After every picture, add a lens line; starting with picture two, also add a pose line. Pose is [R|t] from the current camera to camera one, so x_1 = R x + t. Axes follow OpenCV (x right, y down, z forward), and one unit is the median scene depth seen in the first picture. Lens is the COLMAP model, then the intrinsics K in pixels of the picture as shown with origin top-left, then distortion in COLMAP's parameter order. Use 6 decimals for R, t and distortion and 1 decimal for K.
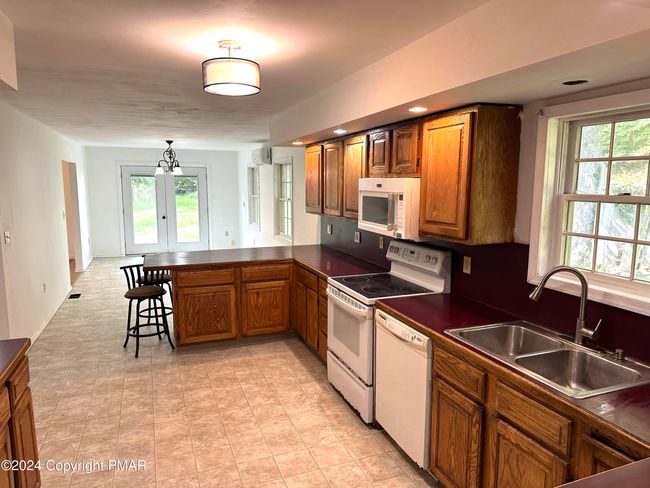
lens RADIAL K [[449.3, 0, 325.0], [0, 449.3, 244.0], [0, 0, 1]] dist [0.086436, -0.000287]
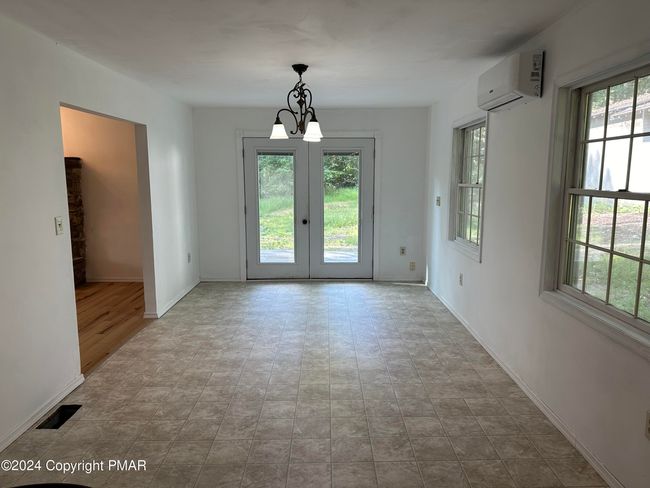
lens RADIAL K [[454.2, 0, 325.0], [0, 454.2, 244.0], [0, 0, 1]] dist [0.000738, -0.000969]
pose [[0.932292, 0.050252, -0.358199, -0.114433], [-0.047127, 0.998736, 0.017454, -0.042932], [0.358623, 0.000609, 0.933482, 0.467039]]
